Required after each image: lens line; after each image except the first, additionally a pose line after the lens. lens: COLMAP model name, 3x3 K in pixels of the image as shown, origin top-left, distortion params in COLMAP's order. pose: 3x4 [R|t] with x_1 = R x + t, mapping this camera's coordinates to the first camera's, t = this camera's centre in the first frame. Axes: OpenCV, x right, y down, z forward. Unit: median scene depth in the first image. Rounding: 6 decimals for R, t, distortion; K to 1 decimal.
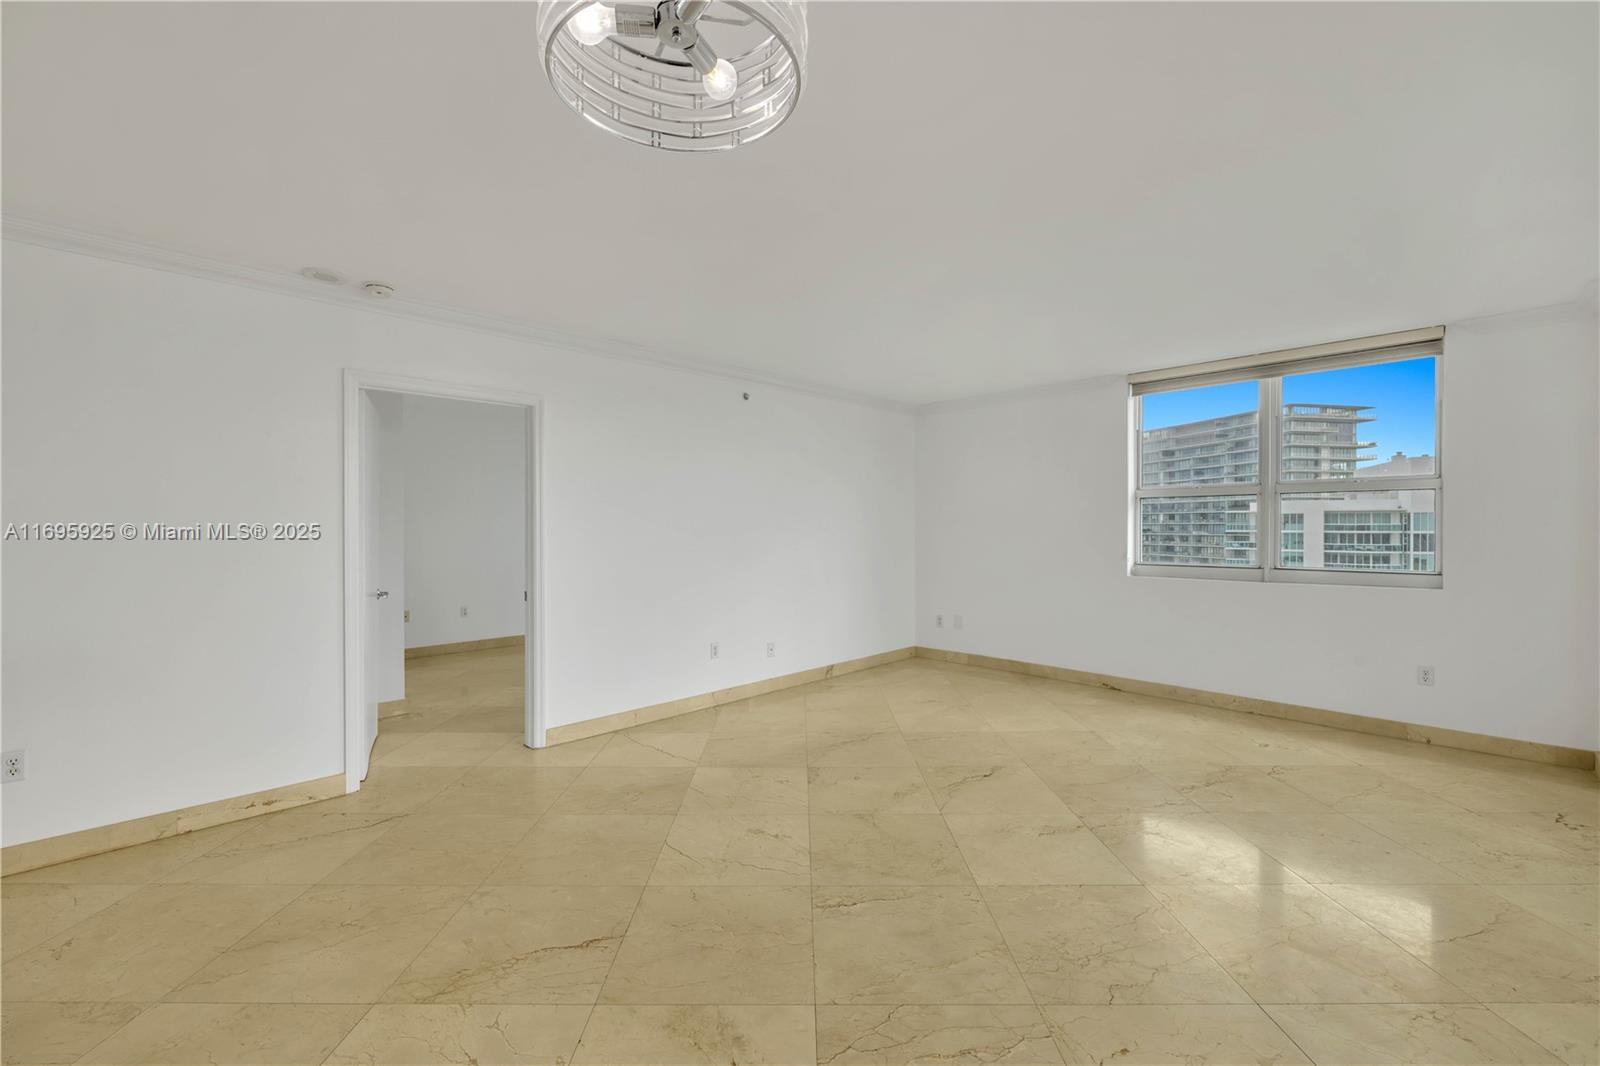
lens RADIAL K [[665.8, 0, 807.6], [0, 665.8, 533.4], [0, 0, 1]] dist [-0.000182, -0.000127]
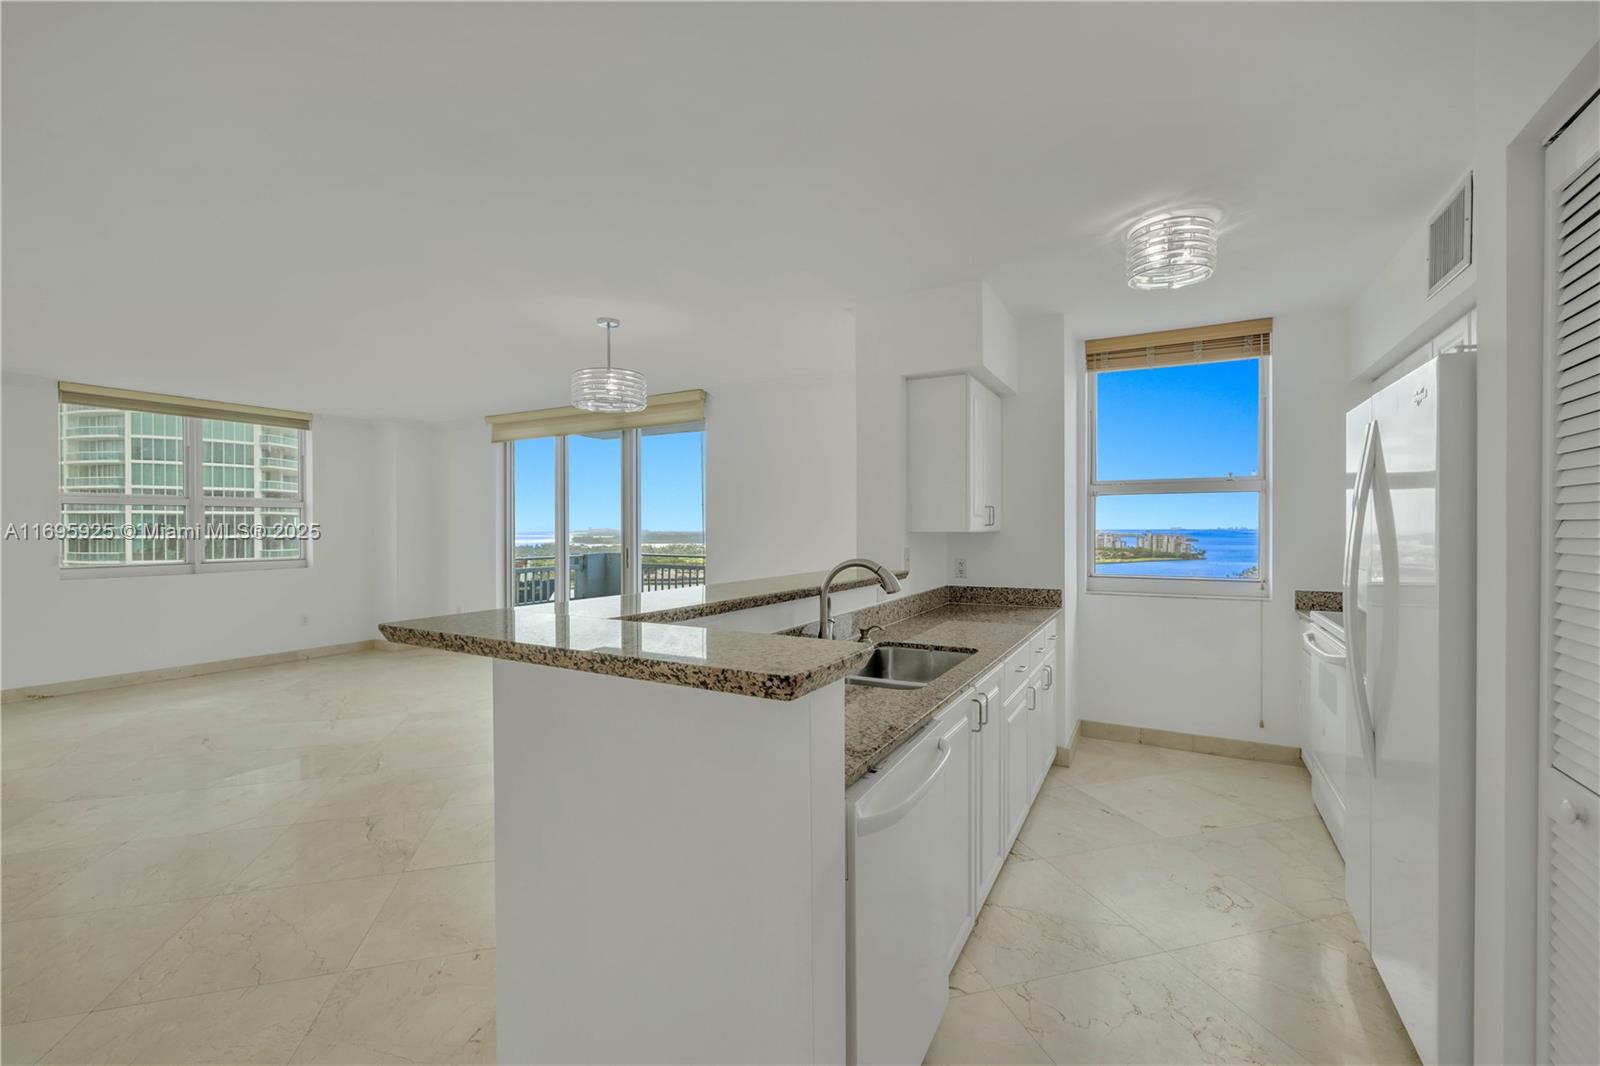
lens RADIAL K [[665.8, 0, 807.6], [0, 665.8, 533.4], [0, 0, 1]] dist [-0.000182, -0.000127]
pose [[-0.292277, -0.004738, 0.956322, -1.048607], [0.010508, 0.999911, 0.008165, -0.004655], [-0.956276, 0.012435, -0.292201, 0.274911]]
